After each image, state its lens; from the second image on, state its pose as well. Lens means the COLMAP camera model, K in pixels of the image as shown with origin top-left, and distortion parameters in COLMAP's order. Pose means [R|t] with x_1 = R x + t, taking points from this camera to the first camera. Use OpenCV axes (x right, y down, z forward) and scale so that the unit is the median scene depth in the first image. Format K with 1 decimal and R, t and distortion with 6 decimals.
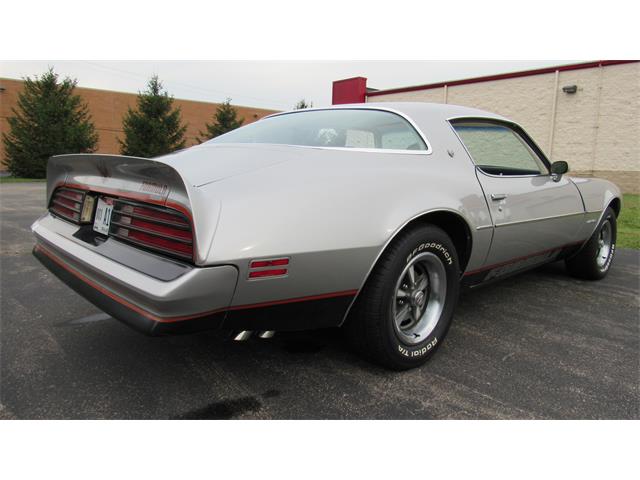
lens RADIAL K [[454.8, 0, 321.1], [0, 454.8, 236.1], [0, 0, 1]] dist [-0.025326, 0.001732]
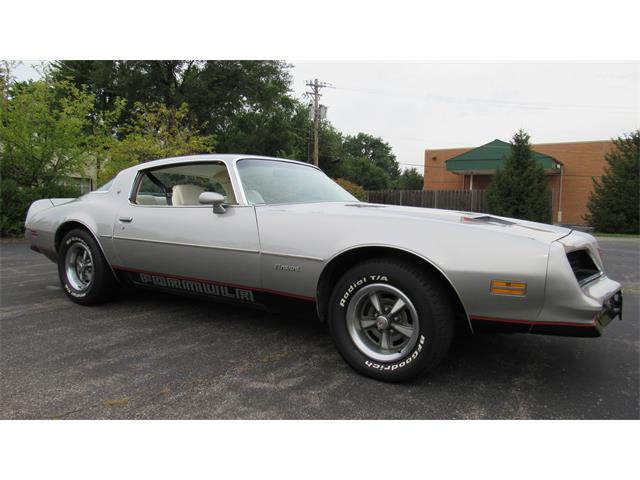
lens RADIAL K [[454.8, 0, 321.1], [0, 454.8, 236.1], [0, 0, 1]] dist [-0.025326, 0.001732]
pose [[0.249355, 0.038069, -0.967664, 2.147886], [-0.162630, 0.986682, -0.003091, -0.146206], [0.954659, 0.158141, 0.252225, 1.360334]]
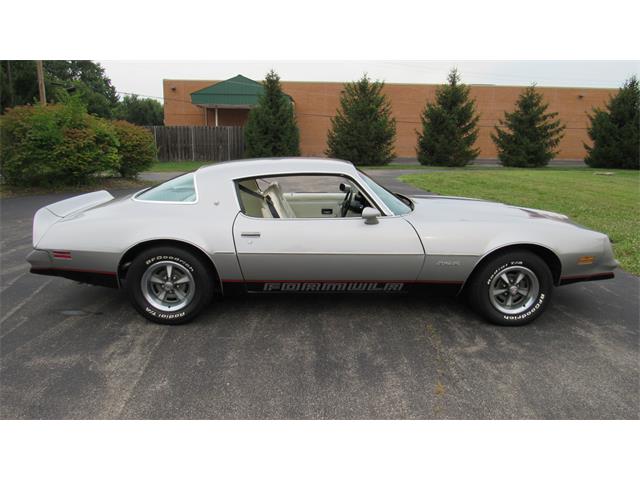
lens RADIAL K [[454.8, 0, 321.1], [0, 454.8, 236.1], [0, 0, 1]] dist [-0.025326, 0.001732]
pose [[0.755898, 0.119928, -0.643611, 1.654418], [-0.095331, 0.992763, 0.073025, -0.226529], [0.647711, 0.006156, 0.761861, 0.034246]]
